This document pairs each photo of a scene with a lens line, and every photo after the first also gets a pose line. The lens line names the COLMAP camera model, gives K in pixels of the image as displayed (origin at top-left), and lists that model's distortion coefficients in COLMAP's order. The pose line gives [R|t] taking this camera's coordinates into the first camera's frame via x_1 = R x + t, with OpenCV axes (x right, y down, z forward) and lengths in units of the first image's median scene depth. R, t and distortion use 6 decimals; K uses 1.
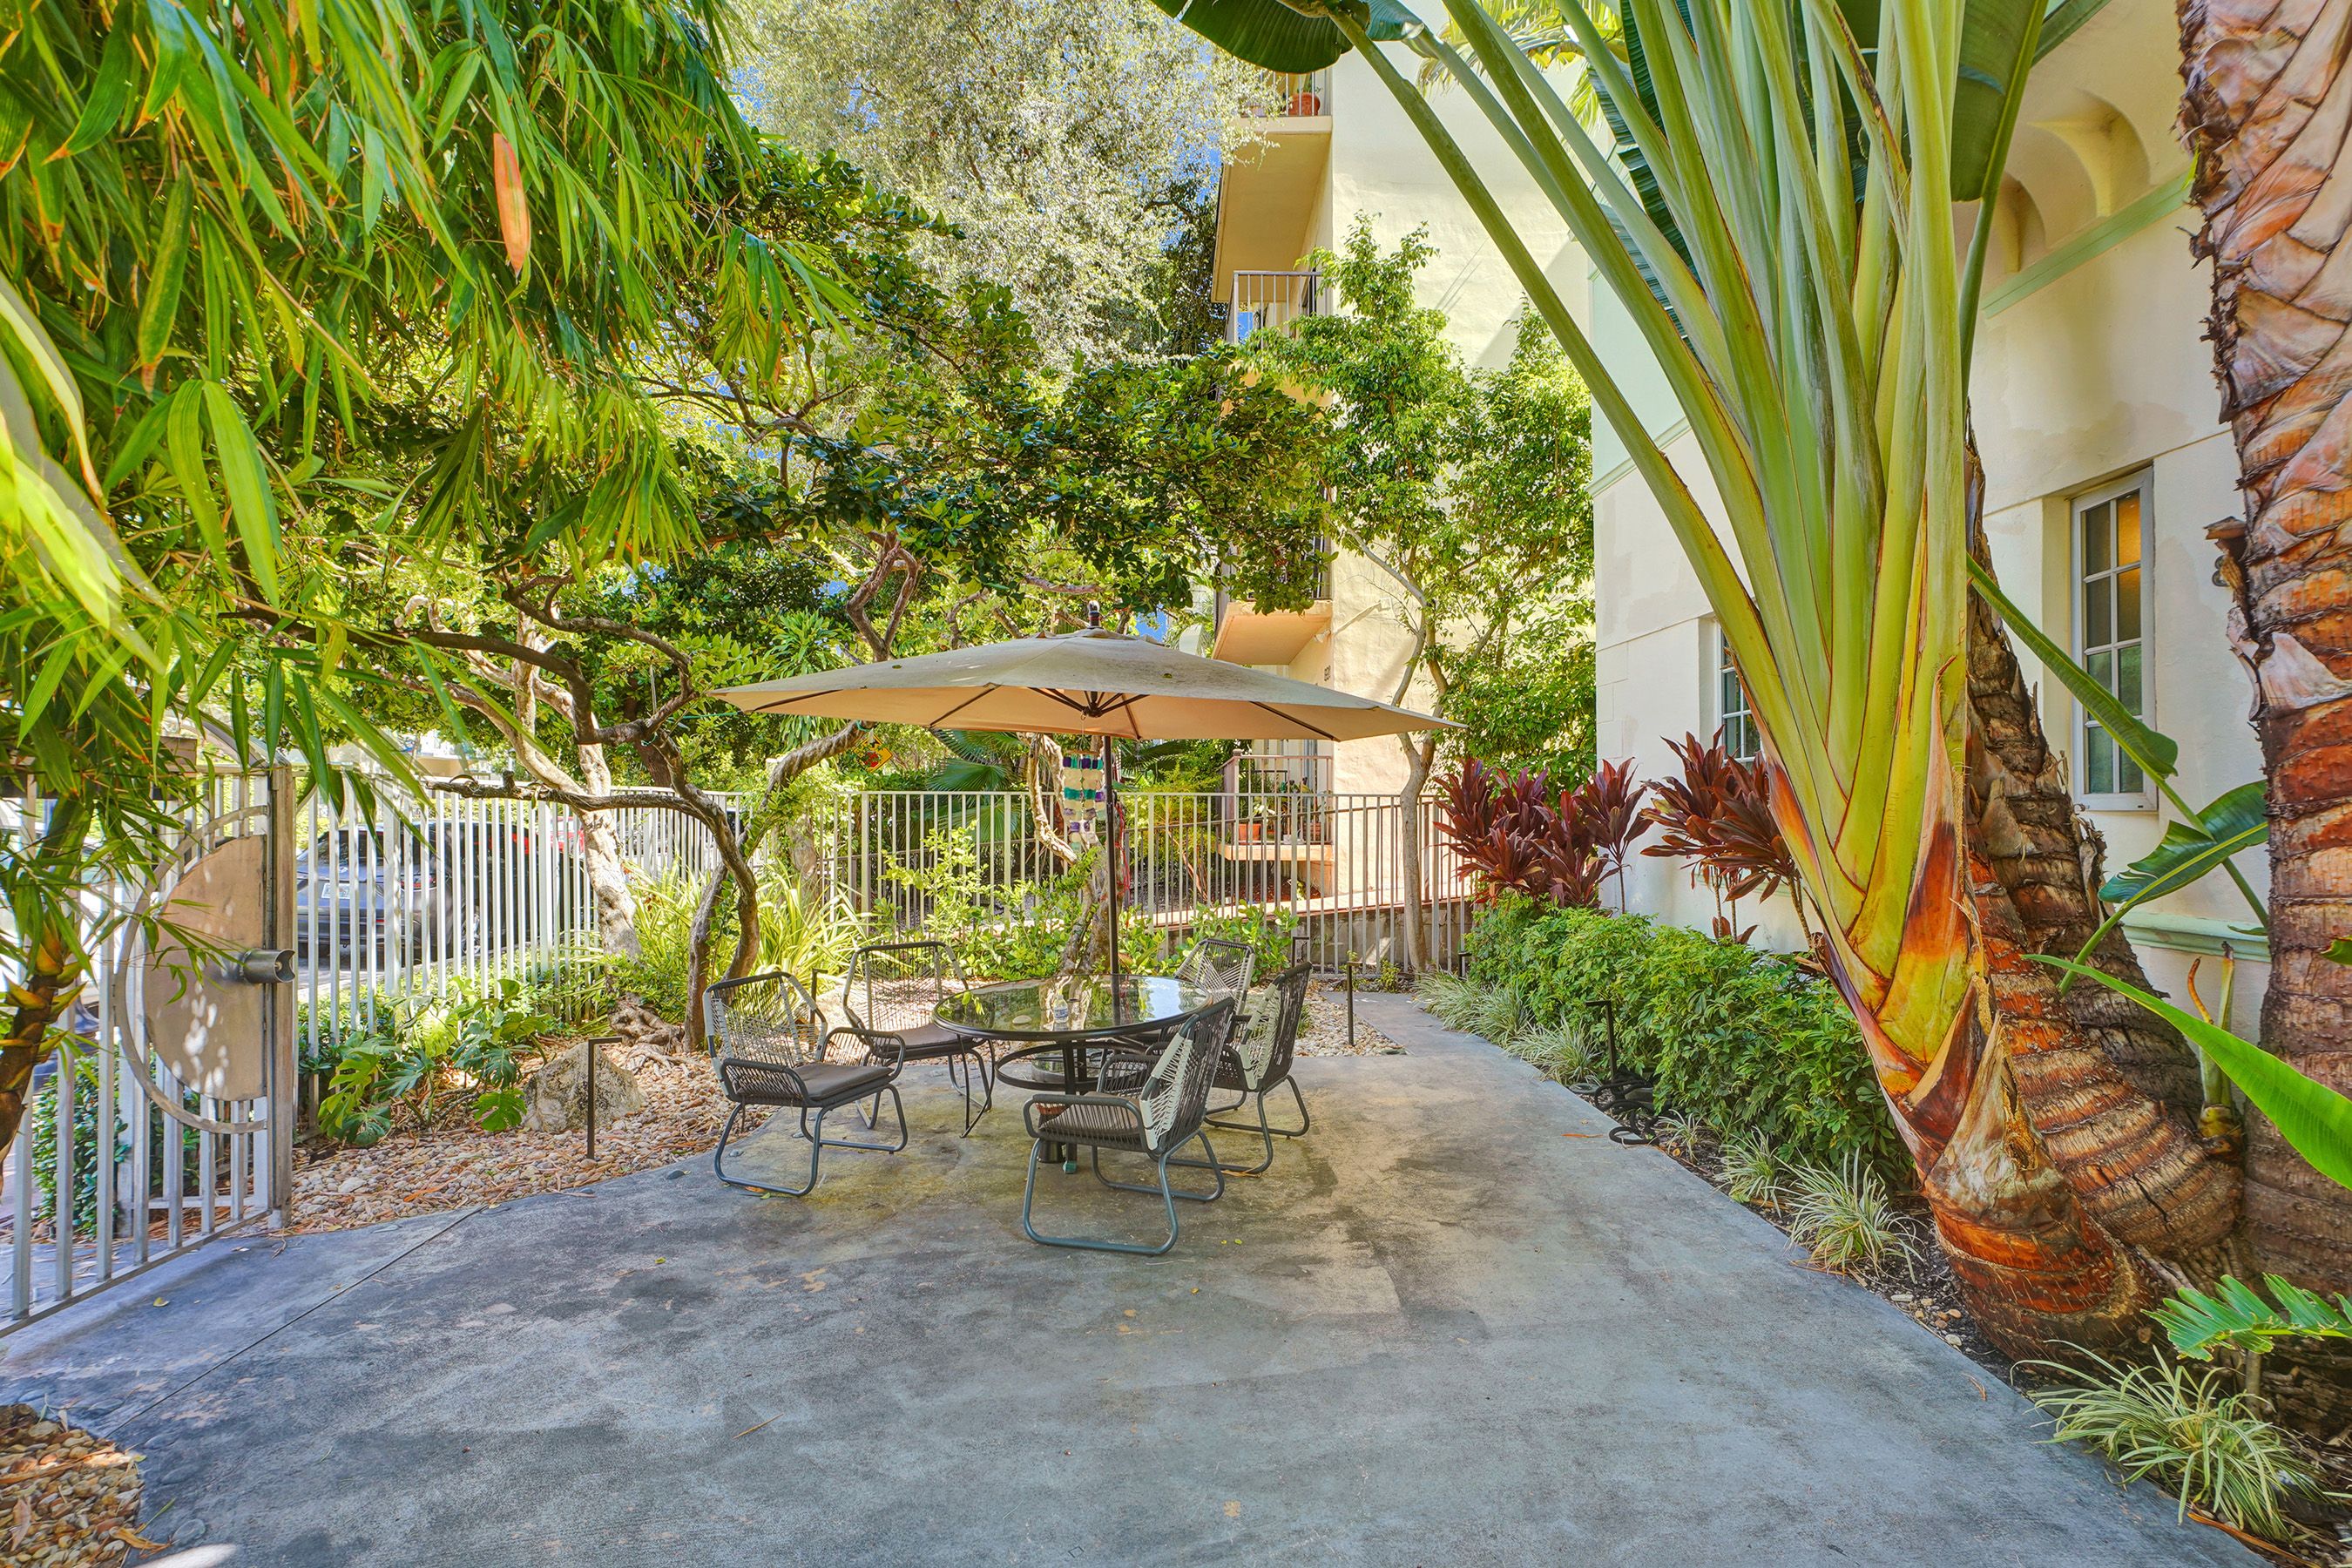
lens RADIAL K [[1071.5, 0, 1178.2], [0, 1071.5, 789.9], [0, 0, 1]] dist [0.002432, 0.007136]
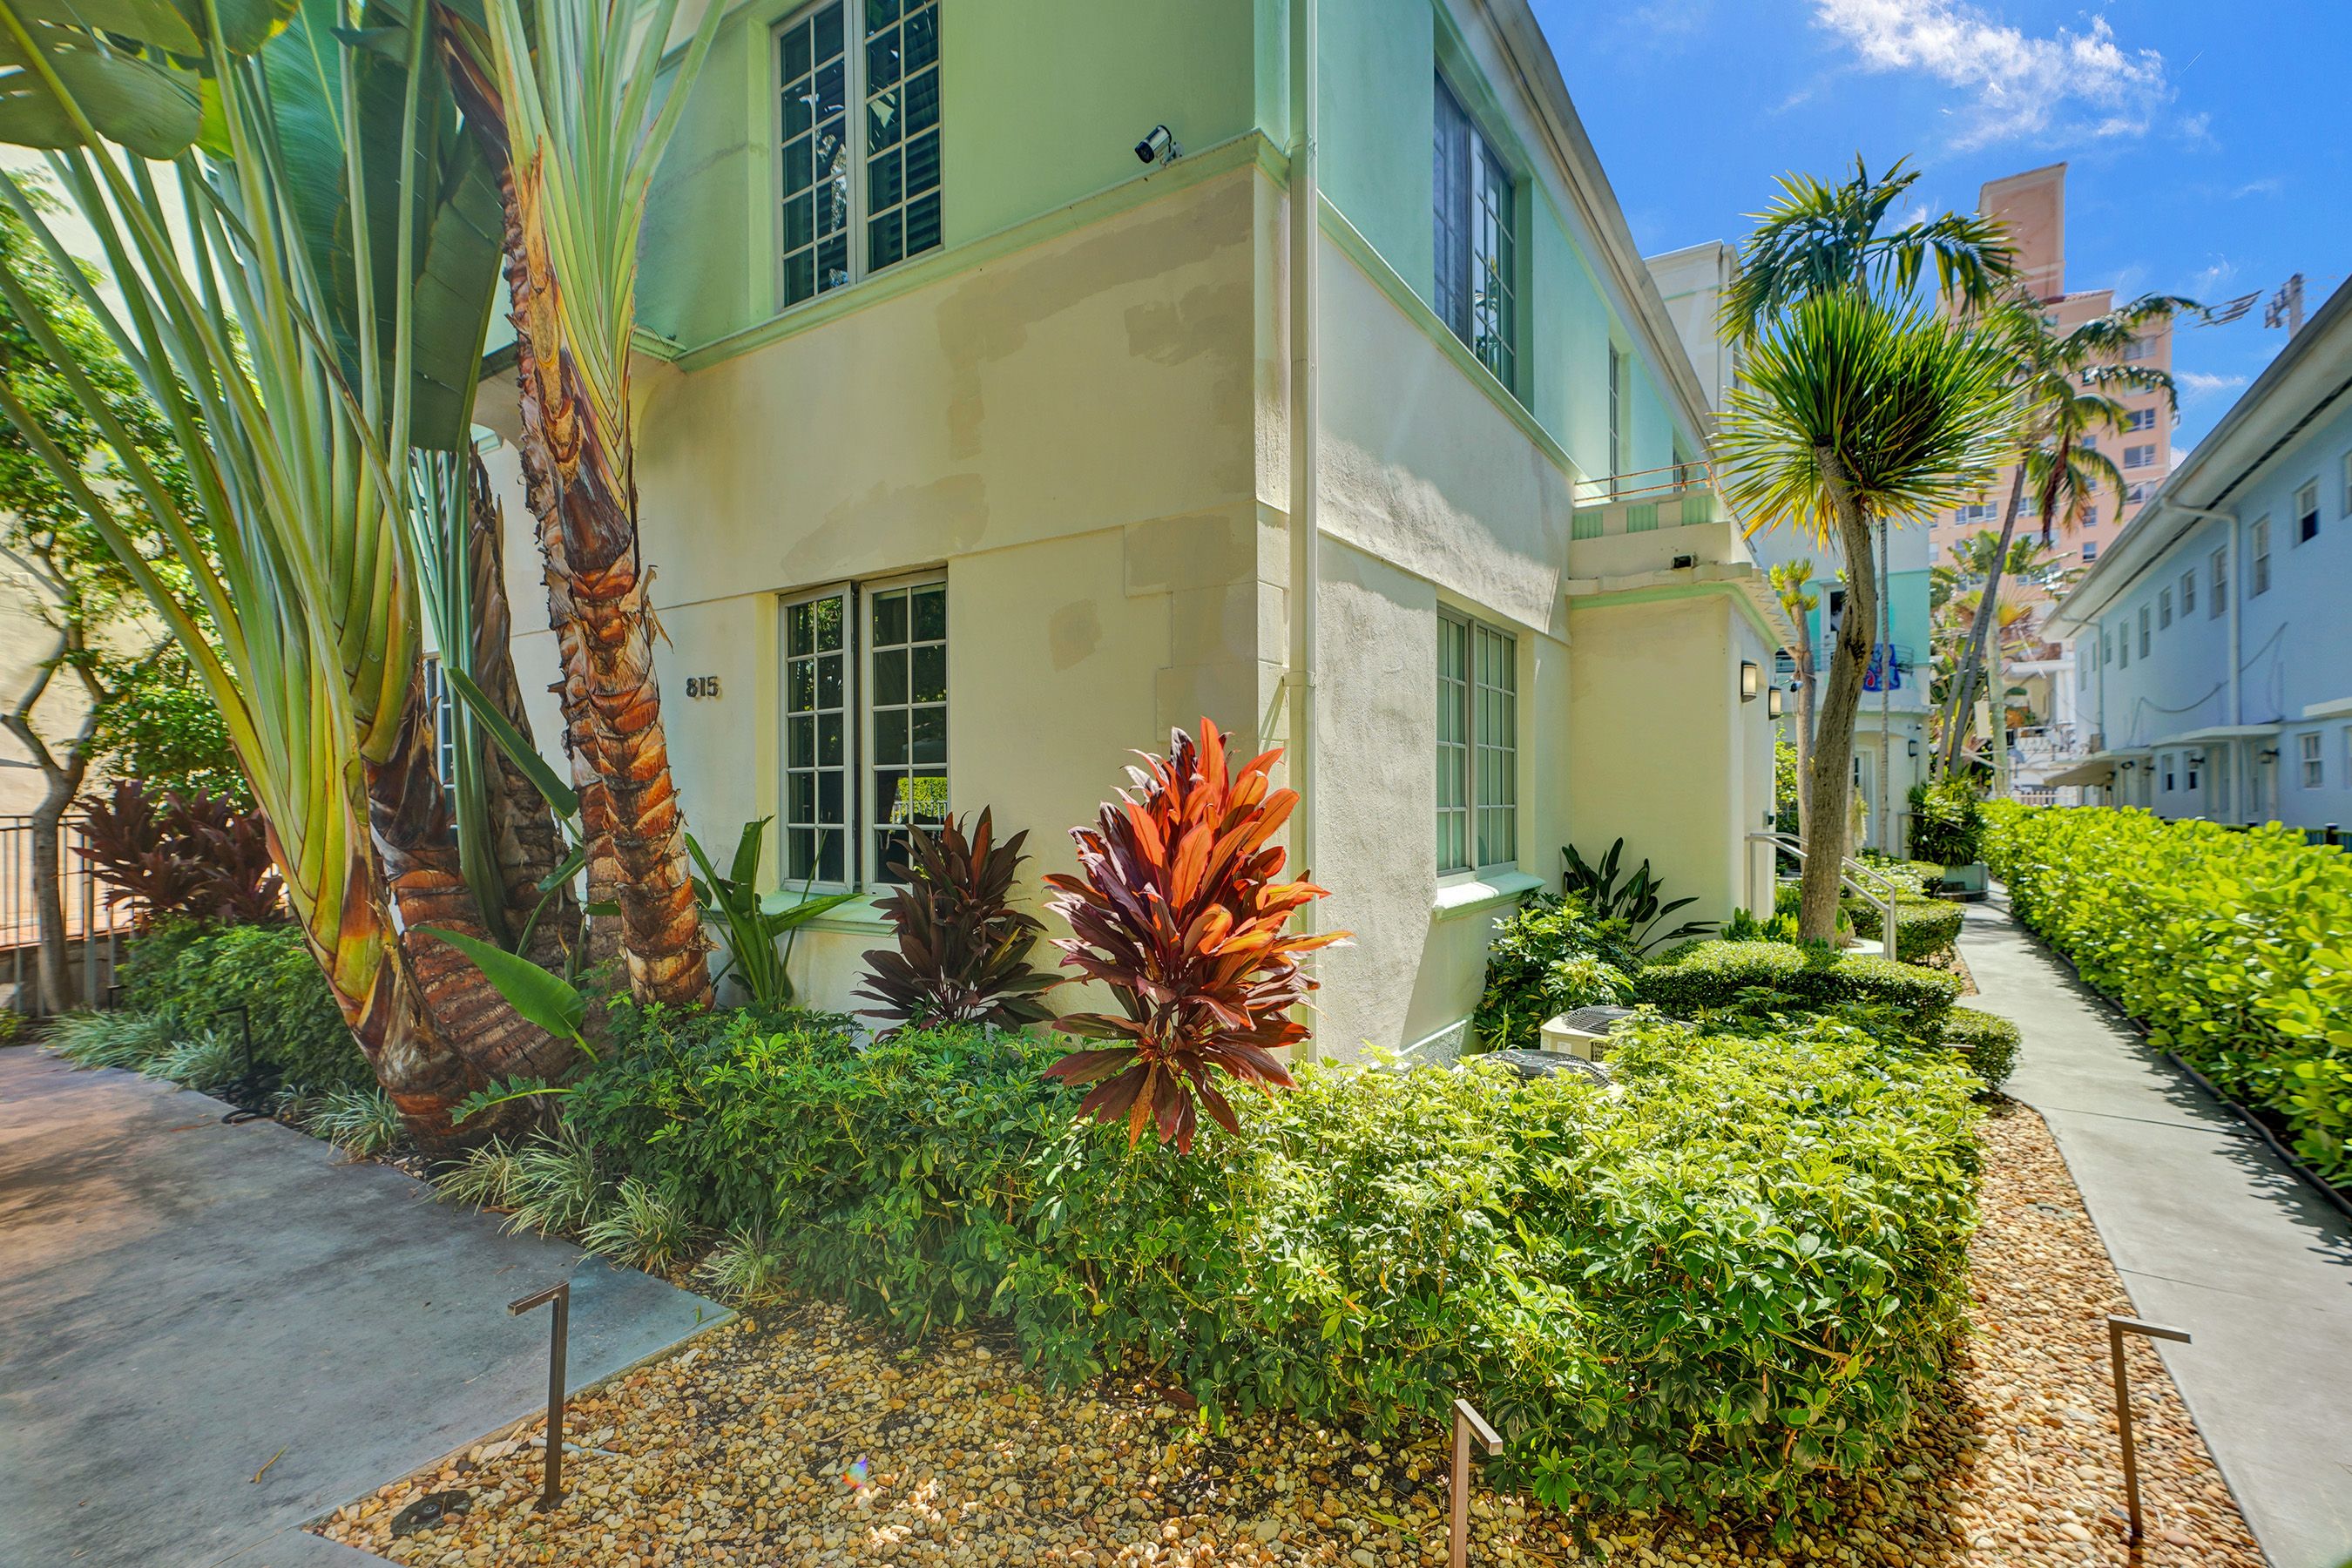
lens RADIAL K [[1091.1, 0, 1181.5], [0, 1091.1, 792.1], [0, 0, 1]] dist [-0.001172, 0.010037]
pose [[0.577218, -0.005722, 0.816570, 0.044345], [-0.000355, 0.999974, 0.007258, -0.057750], [-0.816590, -0.004480, 0.577200, -0.731165]]
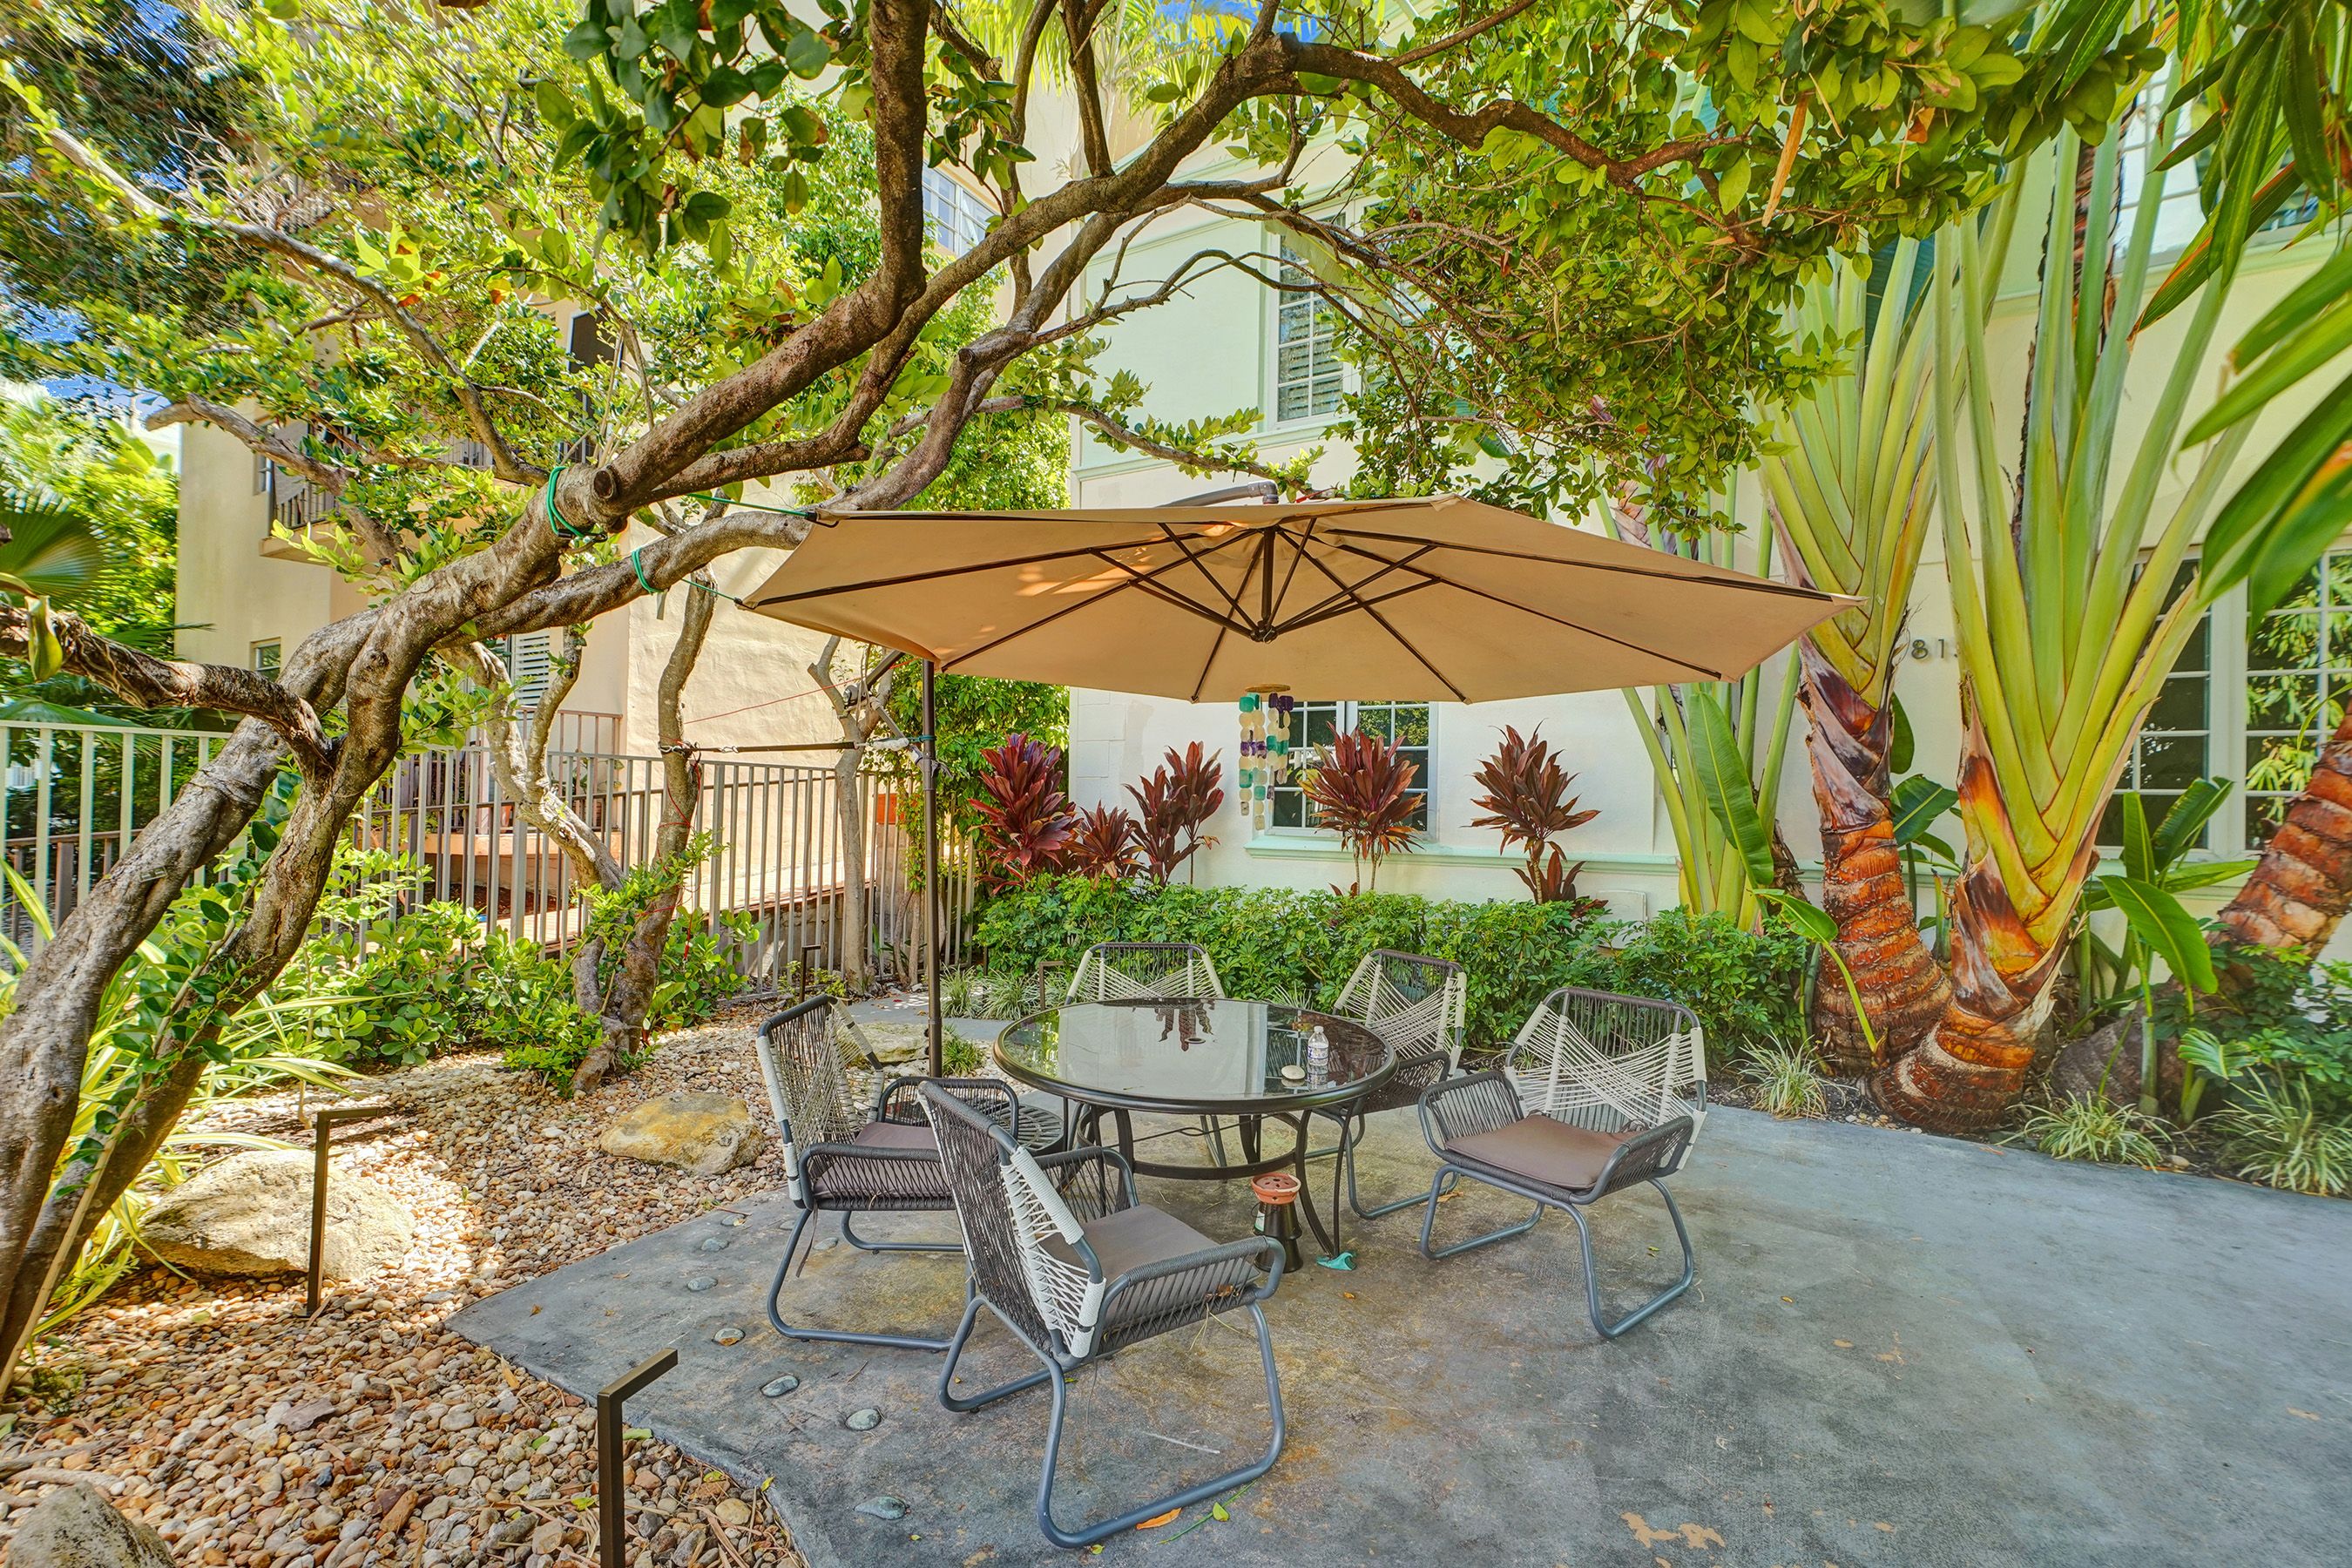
lens RADIAL K [[1071.5, 0, 1178.2], [0, 1071.5, 789.9], [0, 0, 1]] dist [0.002432, 0.007136]
pose [[0.540784, 0.023921, 0.840821, -1.011086], [-0.033179, 0.999424, -0.007094, 0.055072], [-0.840507, -0.024062, 0.541267, 0.920412]]
